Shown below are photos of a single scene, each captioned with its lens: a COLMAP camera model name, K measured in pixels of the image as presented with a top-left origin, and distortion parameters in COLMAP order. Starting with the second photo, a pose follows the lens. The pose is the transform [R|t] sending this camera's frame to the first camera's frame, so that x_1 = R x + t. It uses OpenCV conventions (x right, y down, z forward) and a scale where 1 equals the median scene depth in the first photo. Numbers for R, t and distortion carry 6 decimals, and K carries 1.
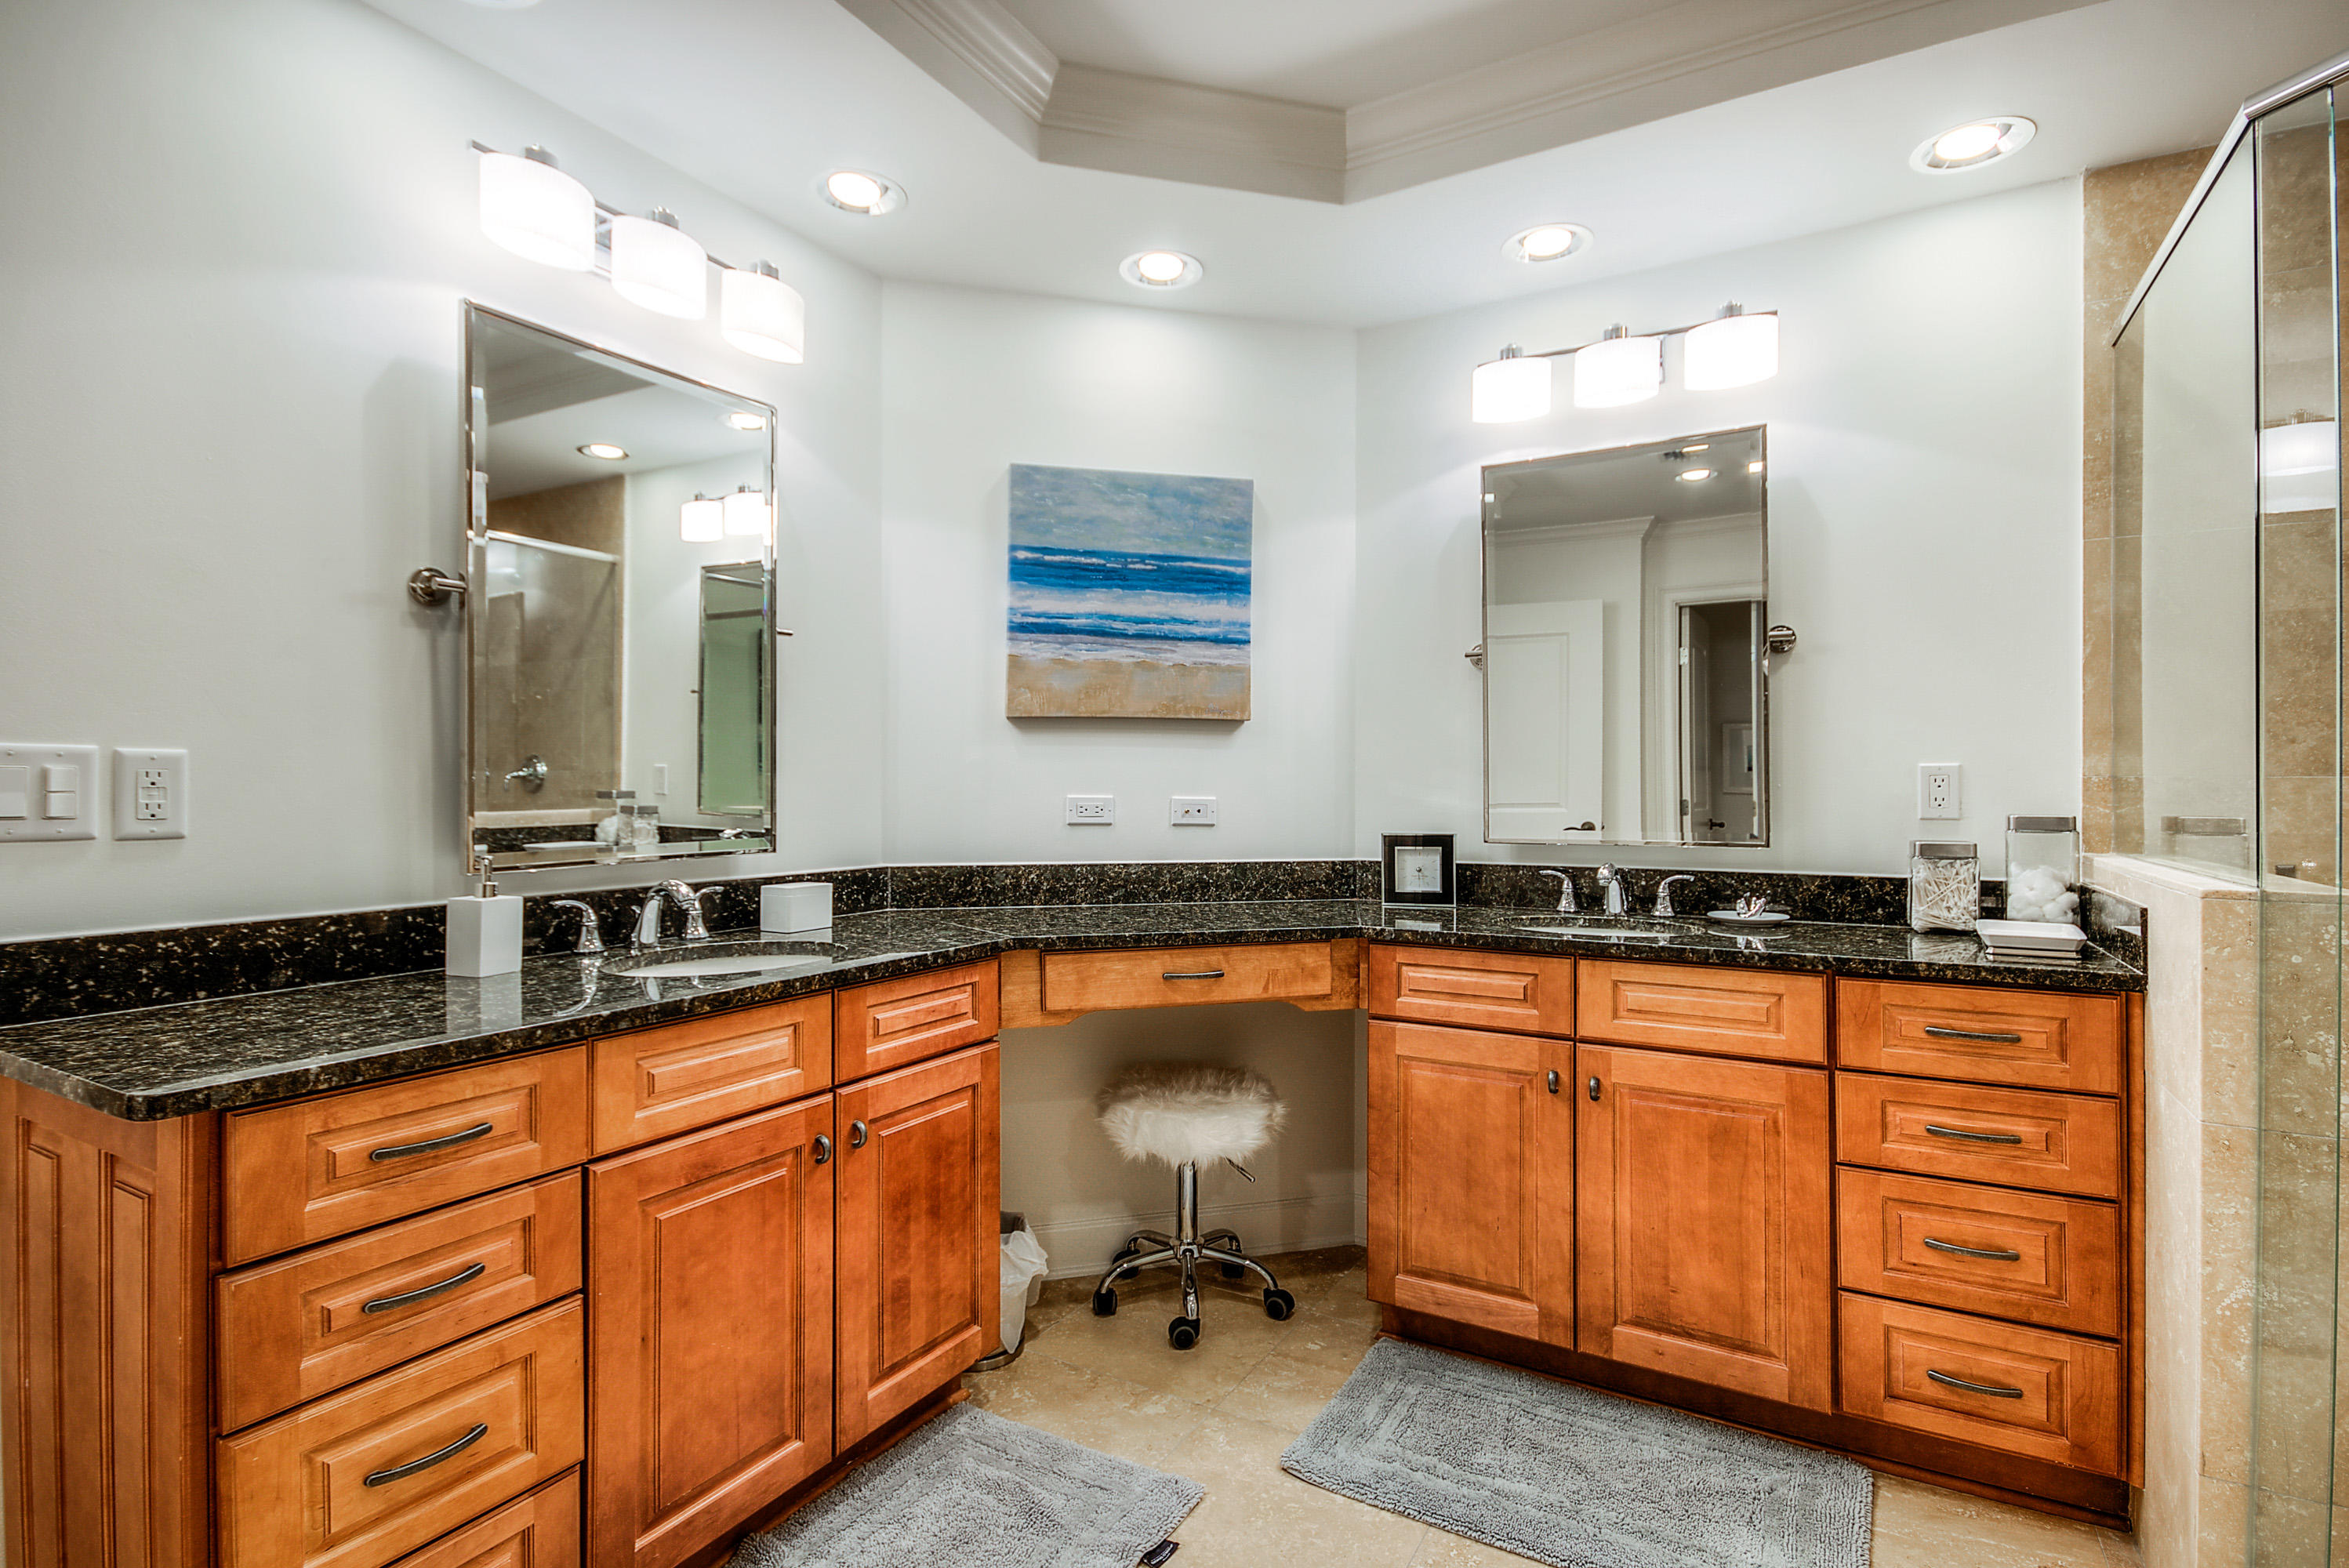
lens RADIAL K [[1138.5, 0, 1174.5], [0, 1138.5, 784.0], [0, 0, 1]] dist [0.014707, -0.000302]
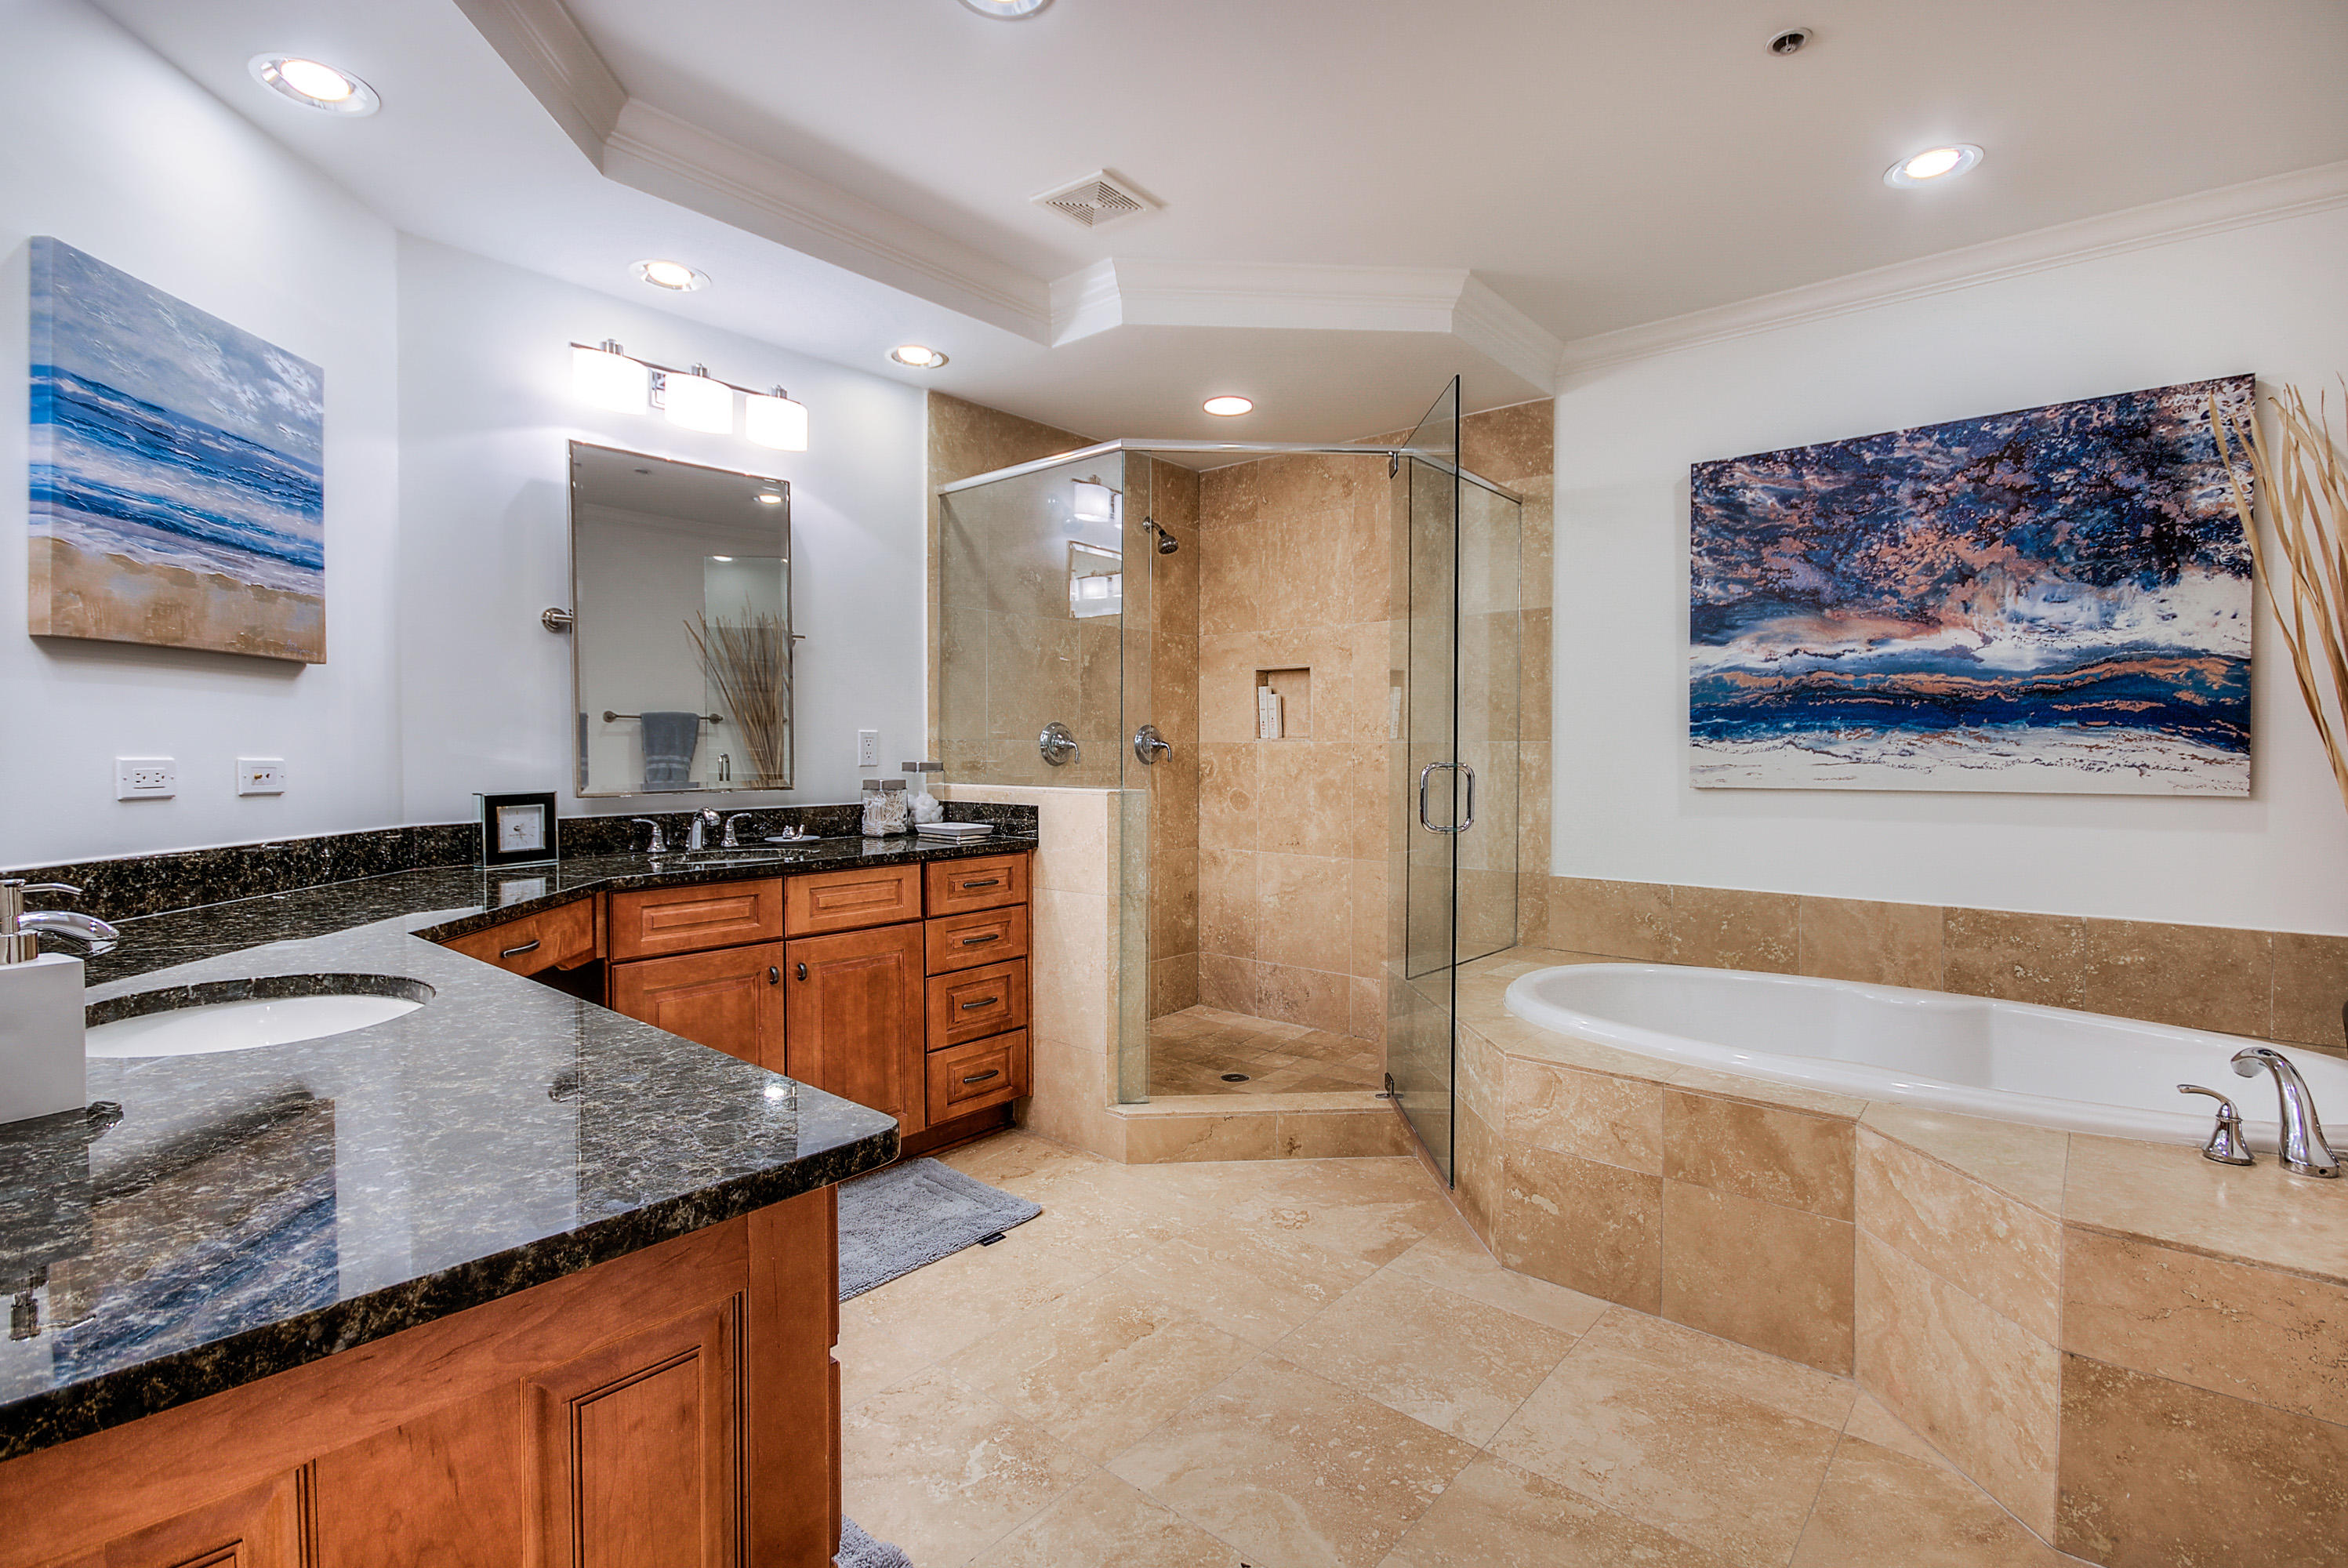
lens RADIAL K [[1102.9, 0, 1174.0], [0, 1102.9, 784.0], [0, 0, 1]] dist [-0.000685, -0.000643]
pose [[0.184729, -0.033961, 0.982202, -0.633882], [-0.002535, 0.999383, 0.035032, 0.001237], [-0.982786, -0.008962, 0.184529, 0.263816]]
